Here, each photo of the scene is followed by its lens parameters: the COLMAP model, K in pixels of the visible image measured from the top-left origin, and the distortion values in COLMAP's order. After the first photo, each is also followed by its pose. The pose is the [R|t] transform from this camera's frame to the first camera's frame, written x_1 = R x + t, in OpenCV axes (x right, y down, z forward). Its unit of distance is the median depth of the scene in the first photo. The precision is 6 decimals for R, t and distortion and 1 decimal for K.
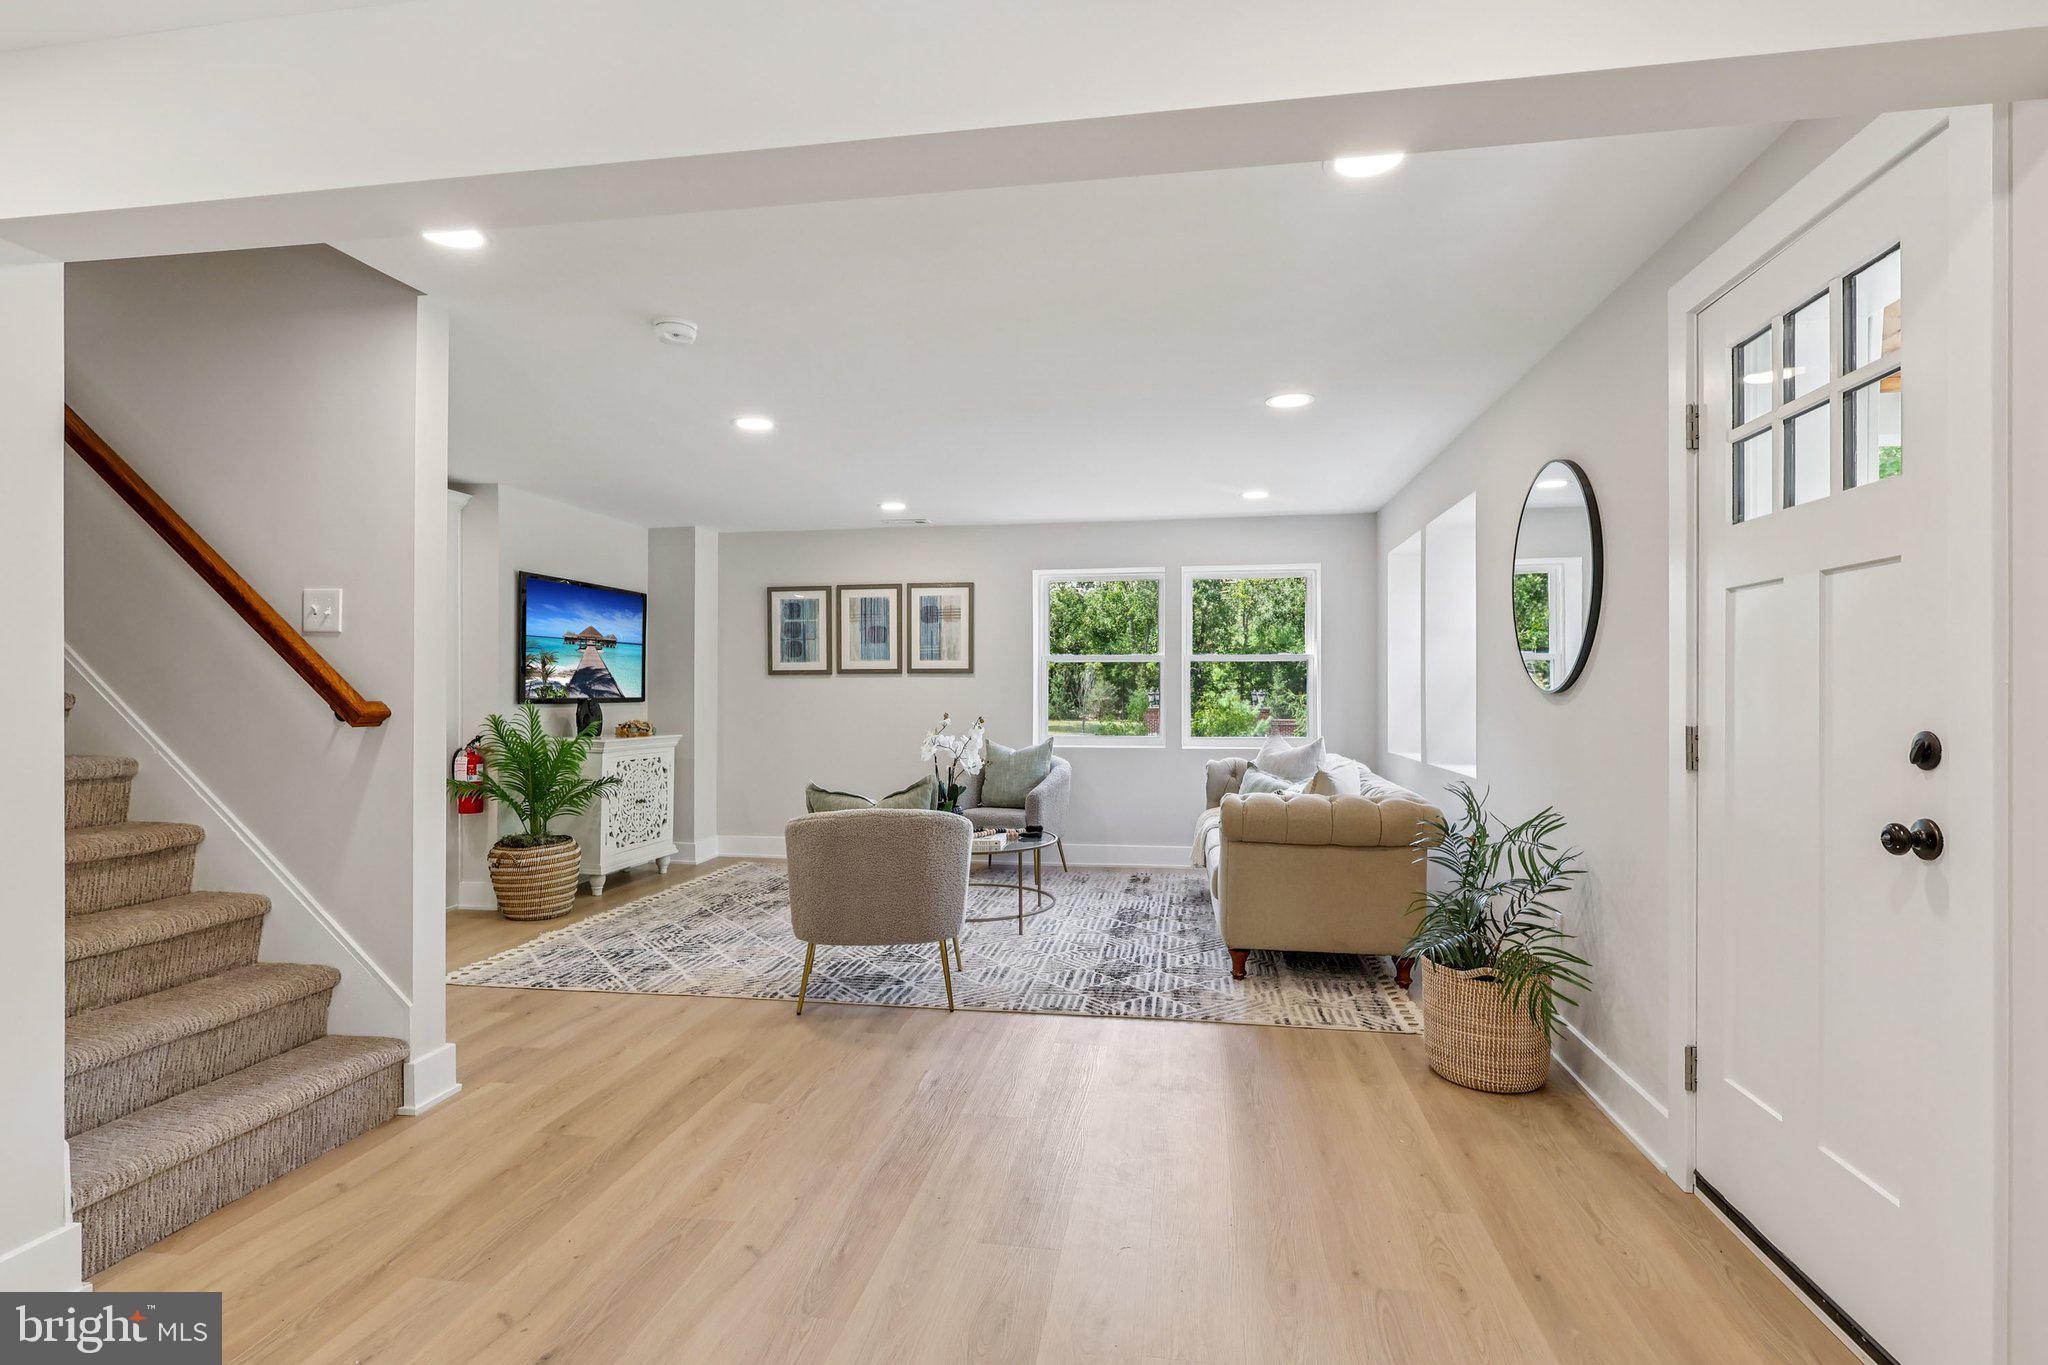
lens RADIAL K [[1014.2, 0, 1027.5], [0, 1014.2, 688.6], [0, 0, 1]] dist [0.001134, 0.000373]
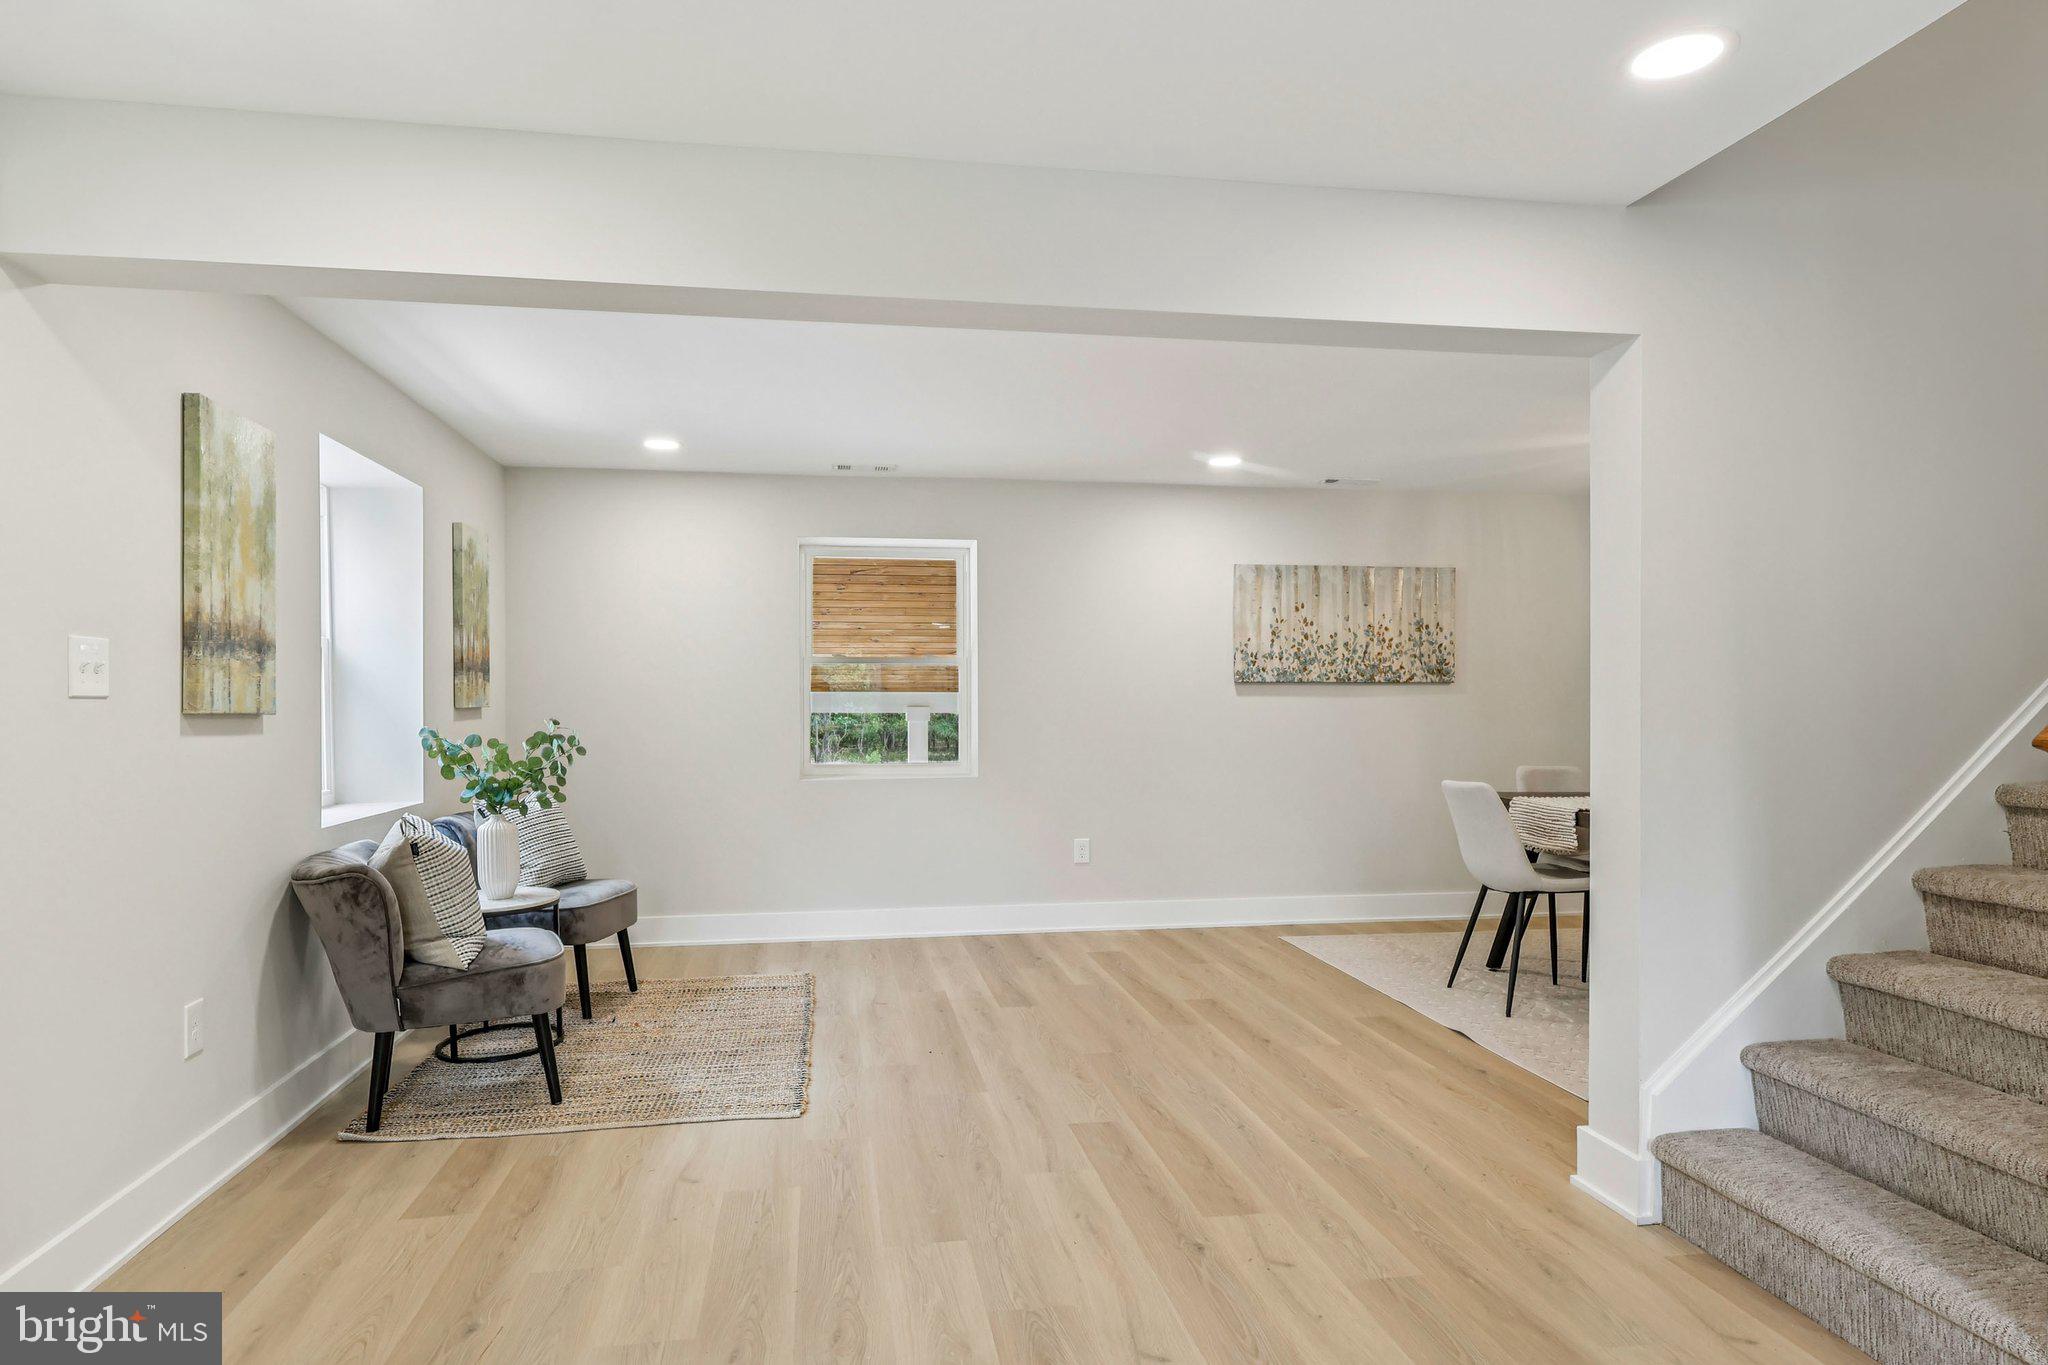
lens RADIAL K [[1182.5, 0, 1024.0], [0, 1182.5, 682.5], [0, 0, 1]] dist [0.001065, 0.000229]
pose [[-0.944956, -0.003103, -0.327182, 0.084950], [0.002528, 0.999856, -0.016785, 0.001090], [0.327187, -0.016688, -0.944812, 1.010925]]
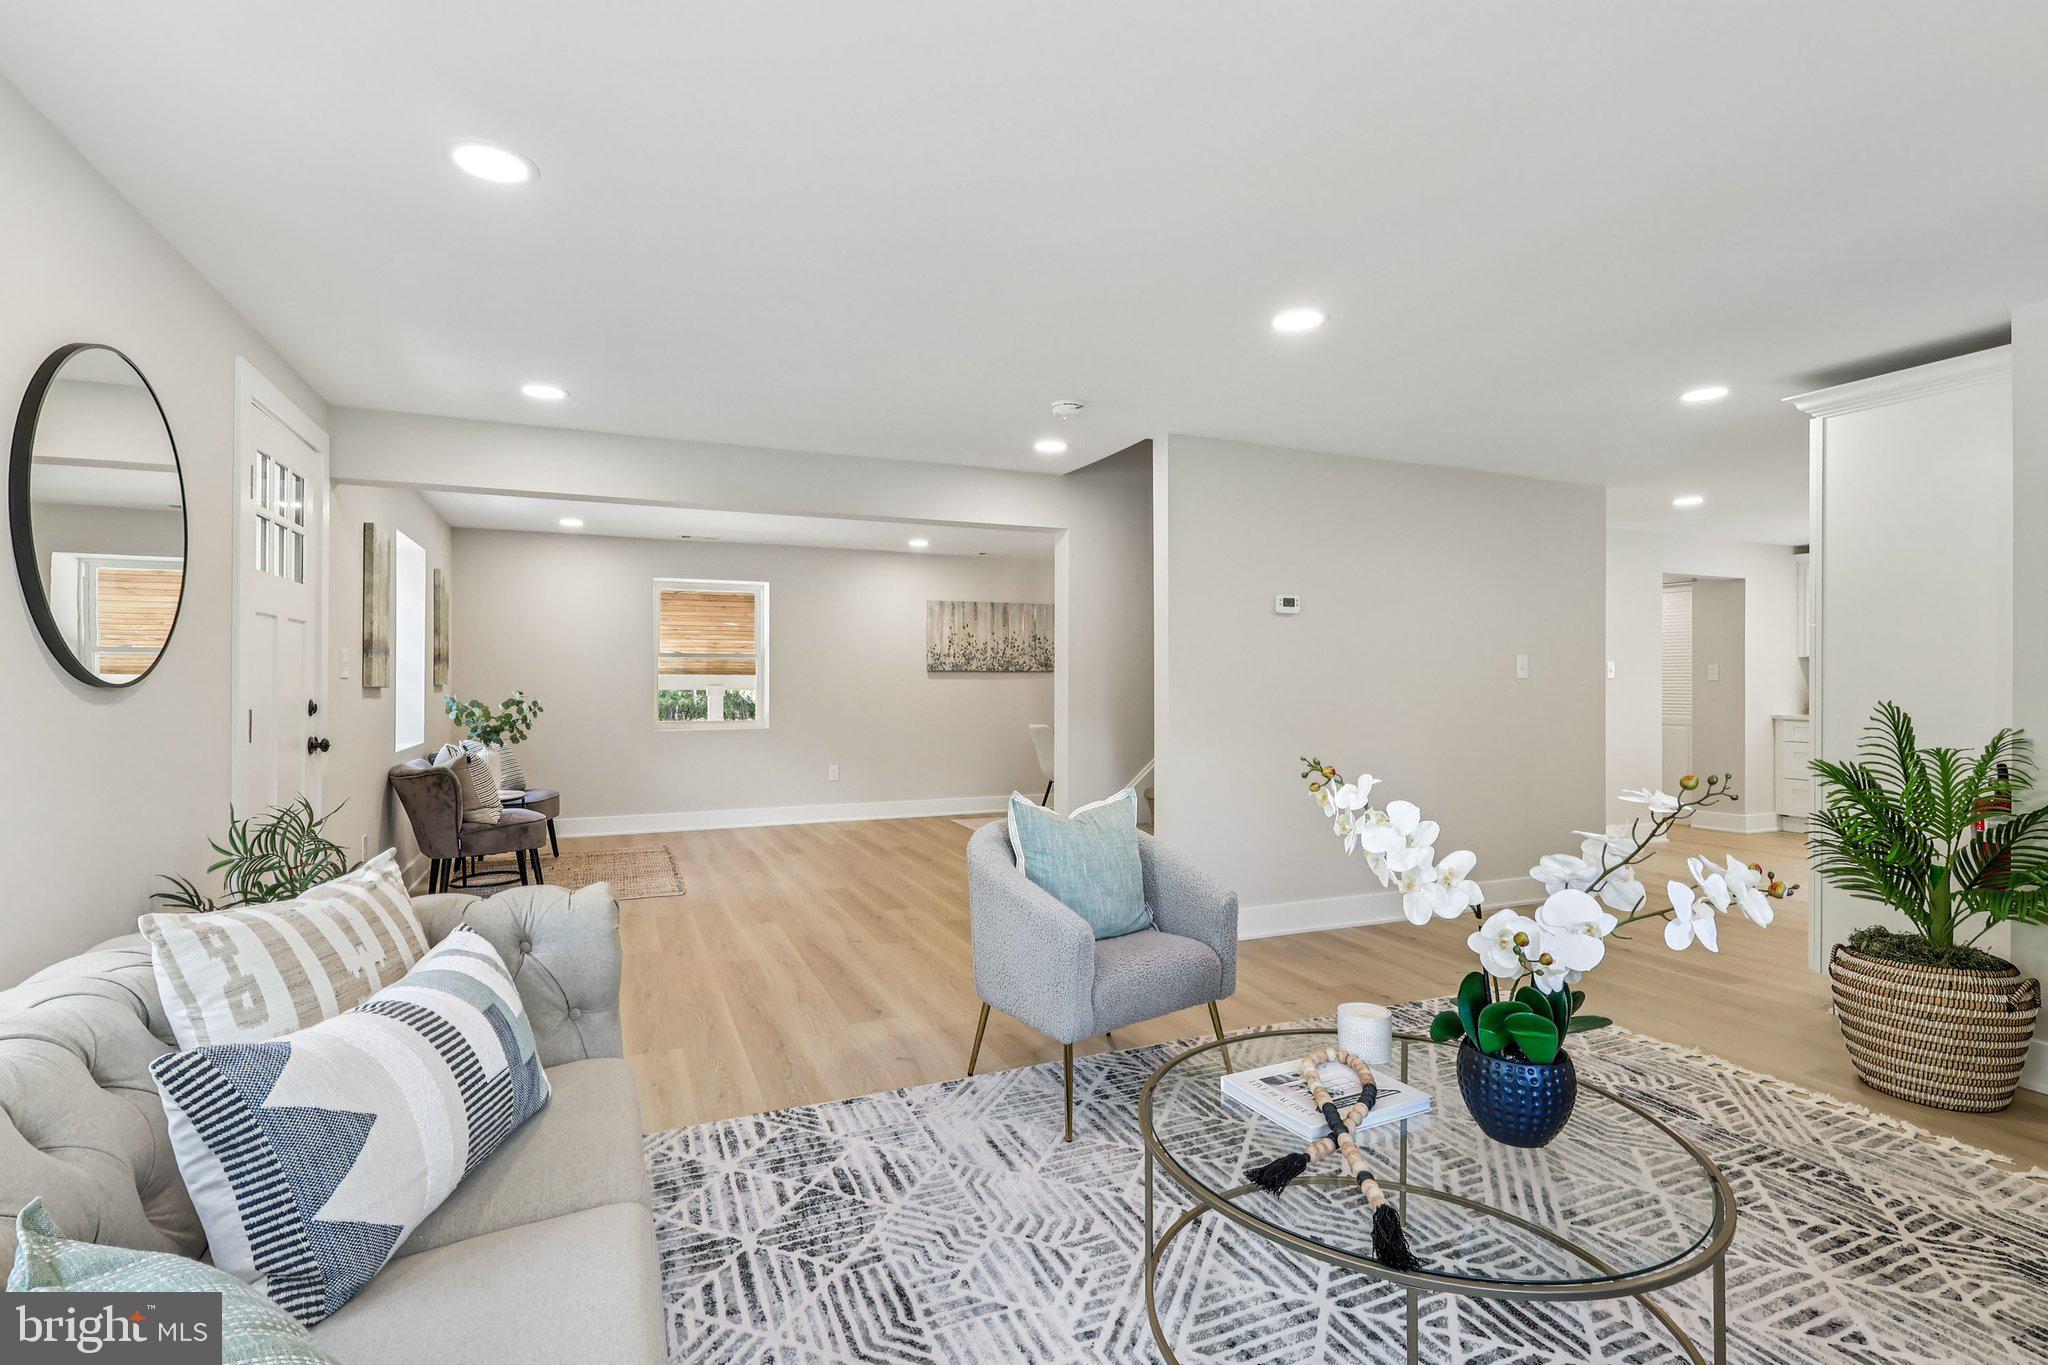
lens RADIAL K [[958.9, 0, 1011.5], [0, 958.9, 679.0], [0, 0, 1]] dist [-0.022548, 0.000229]
pose [[-0.847927, -0.002328, -0.530107, 0.280429], [-0.000326, 0.999992, -0.003870, 0.001757], [0.530112, -0.003109, -0.847922, 1.533902]]
